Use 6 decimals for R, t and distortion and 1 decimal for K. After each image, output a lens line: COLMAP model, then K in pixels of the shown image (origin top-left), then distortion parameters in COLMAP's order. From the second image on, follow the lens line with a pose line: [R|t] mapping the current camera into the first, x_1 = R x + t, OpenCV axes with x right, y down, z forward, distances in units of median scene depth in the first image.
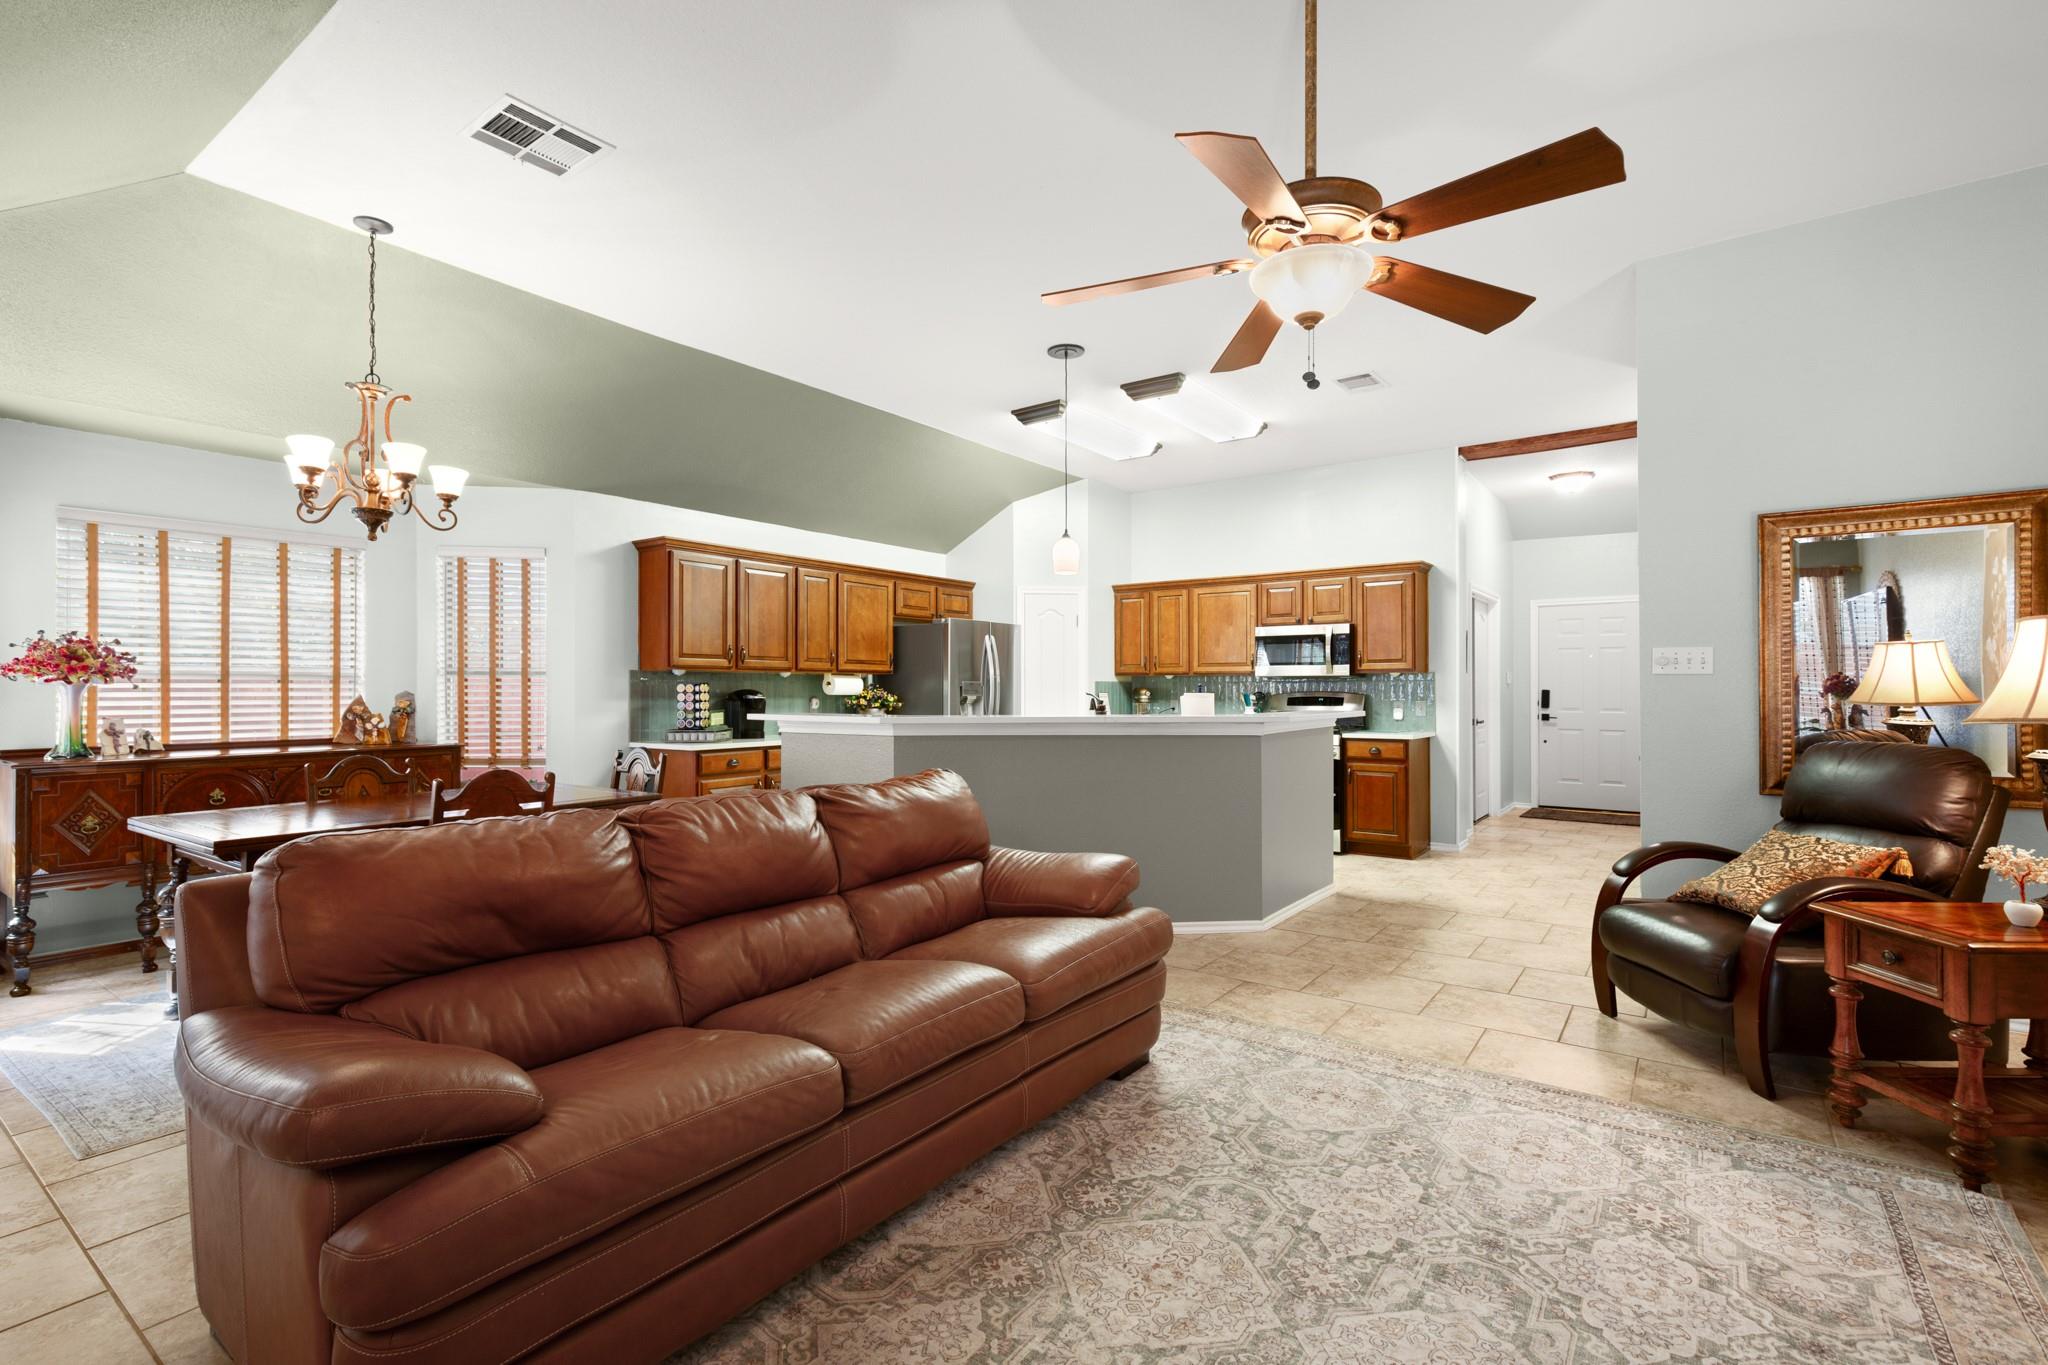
lens RADIAL K [[935.8, 0, 1032.8], [0, 935.8, 682.3], [0, 0, 1]] dist [0.004272, 0.000746]
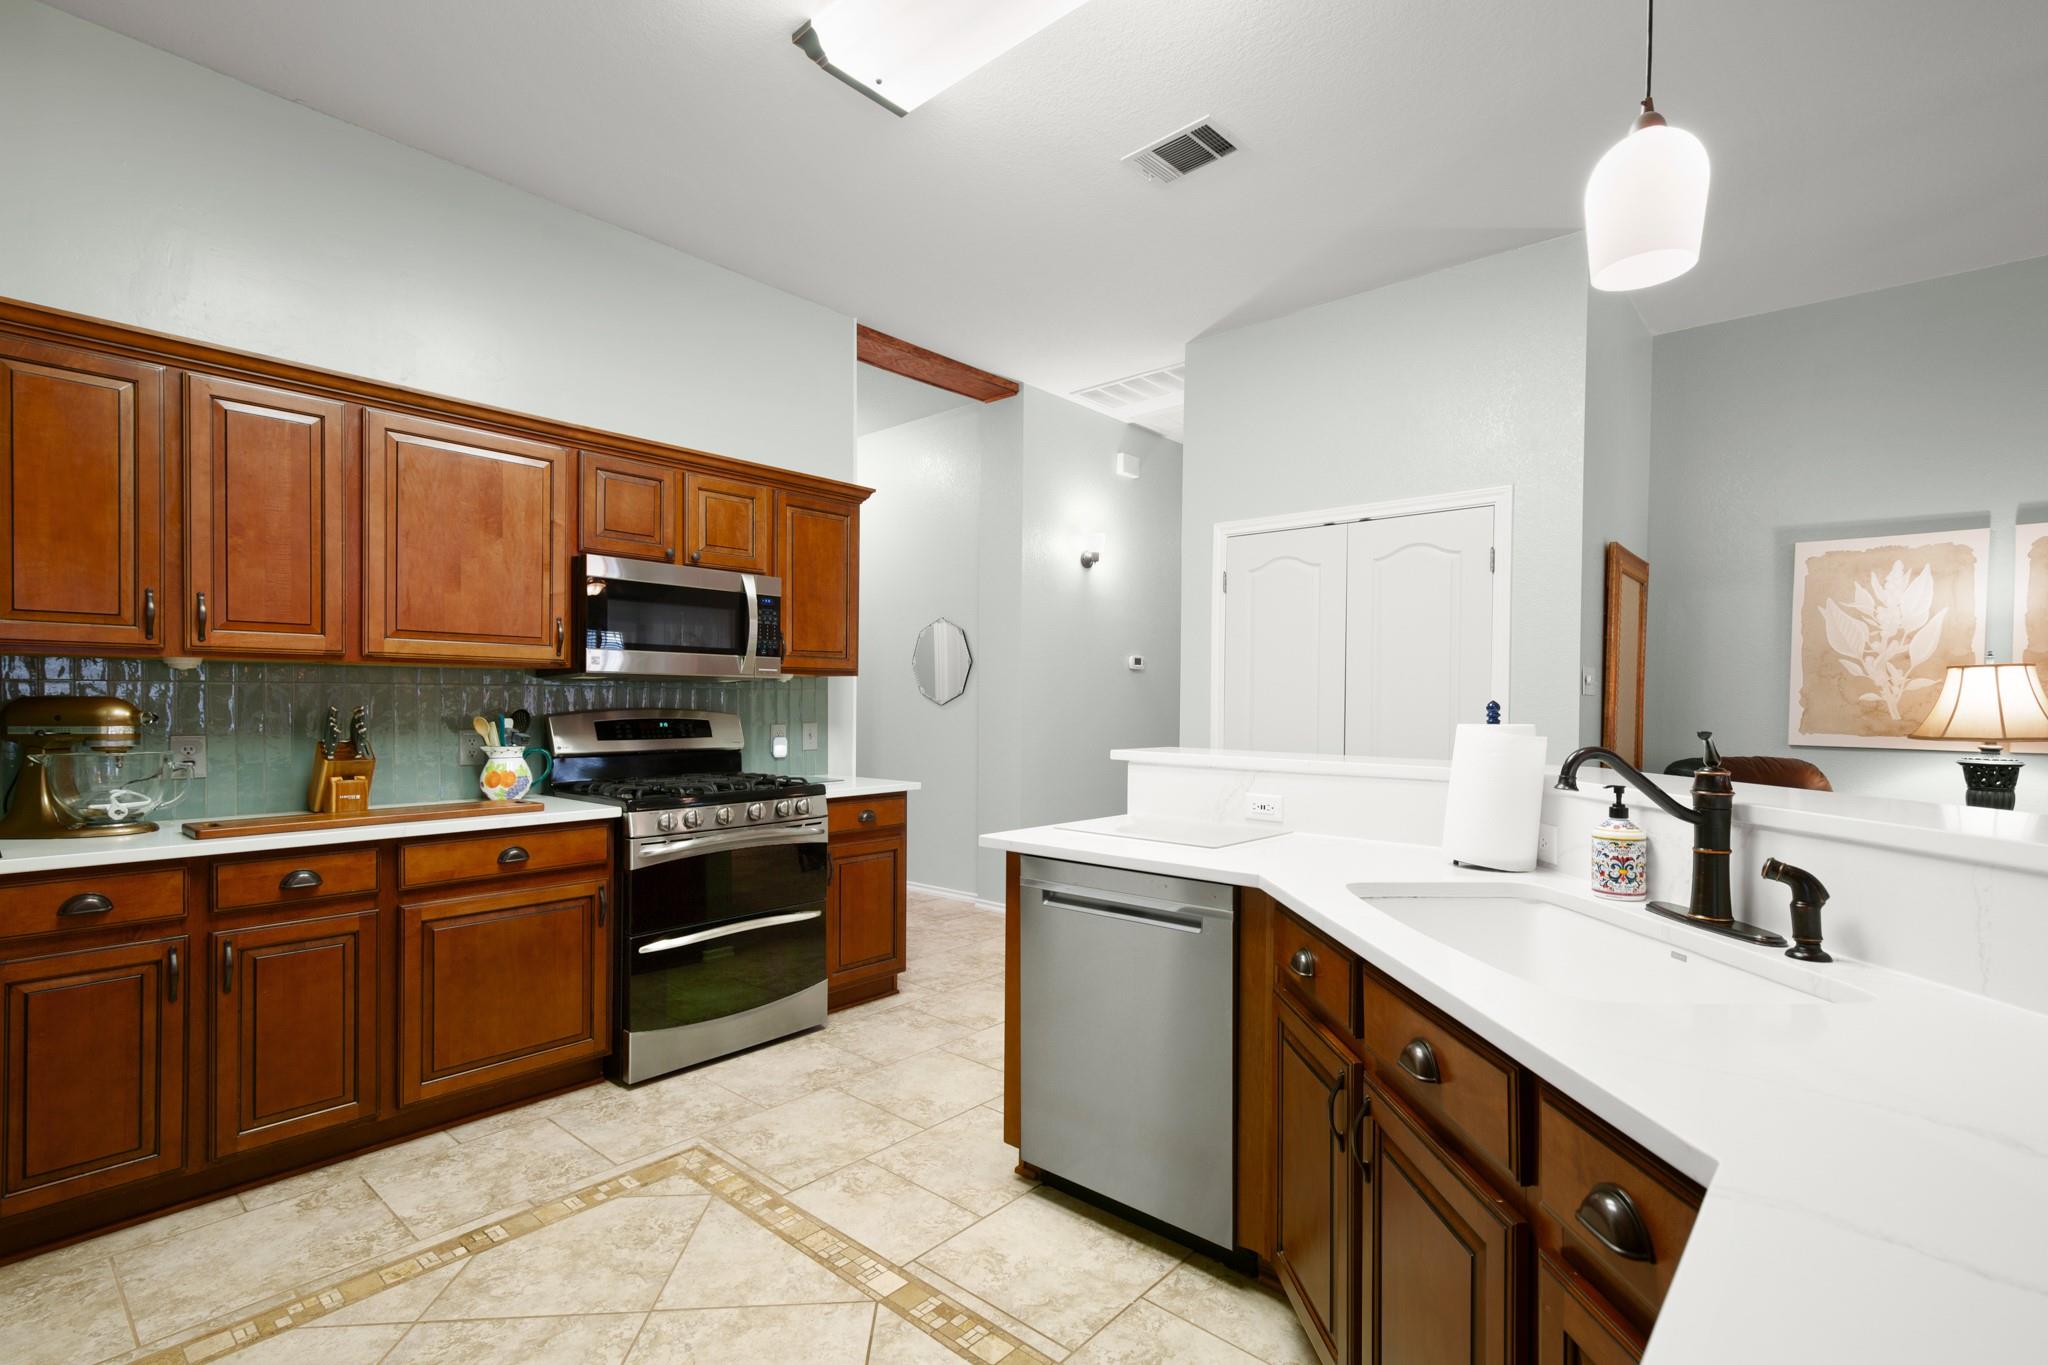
lens RADIAL K [[935.8, 0, 1029.6], [0, 935.8, 704.3], [0, 0, 1]] dist [0.004272, 0.000746]
pose [[0.095646, -0.004799, 0.995404, -0.189714], [-0.016204, 0.999848, 0.006377, 0.002077], [-0.995283, -0.016740, 0.095554, 0.932977]]
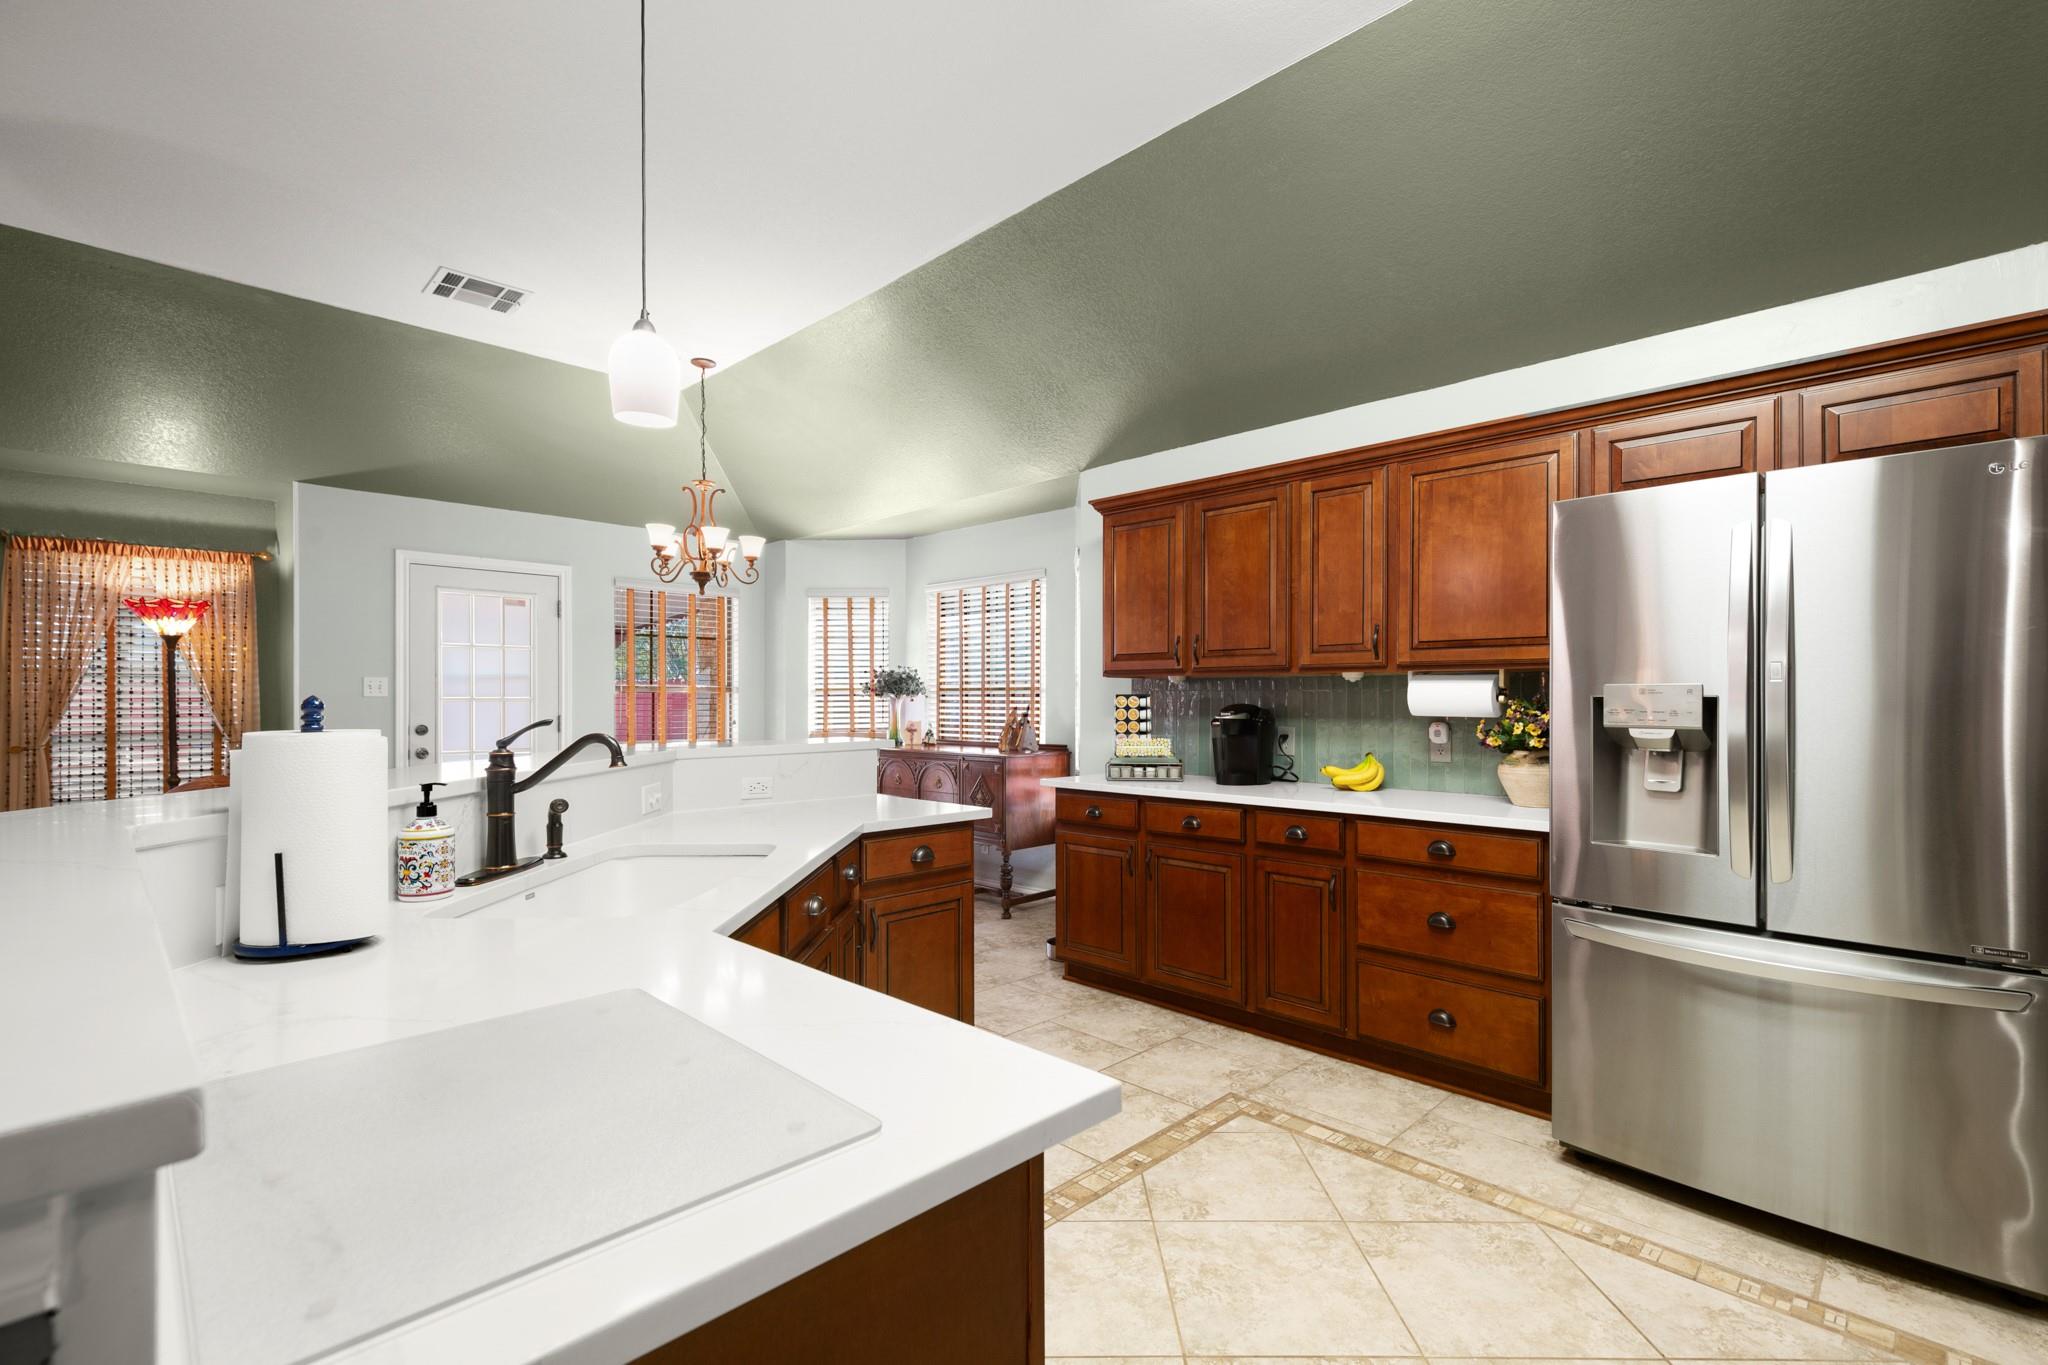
lens RADIAL K [[935.8, 0, 1051.4], [0, 935.8, 695.9], [0, 0, 1]] dist [0.004272, 0.000746]
pose [[-0.152387, -0.000388, -0.988321, 0.332010], [0.009875, 0.999949, -0.001915, 0.001928], [0.988272, -0.010051, -0.152376, 1.005183]]
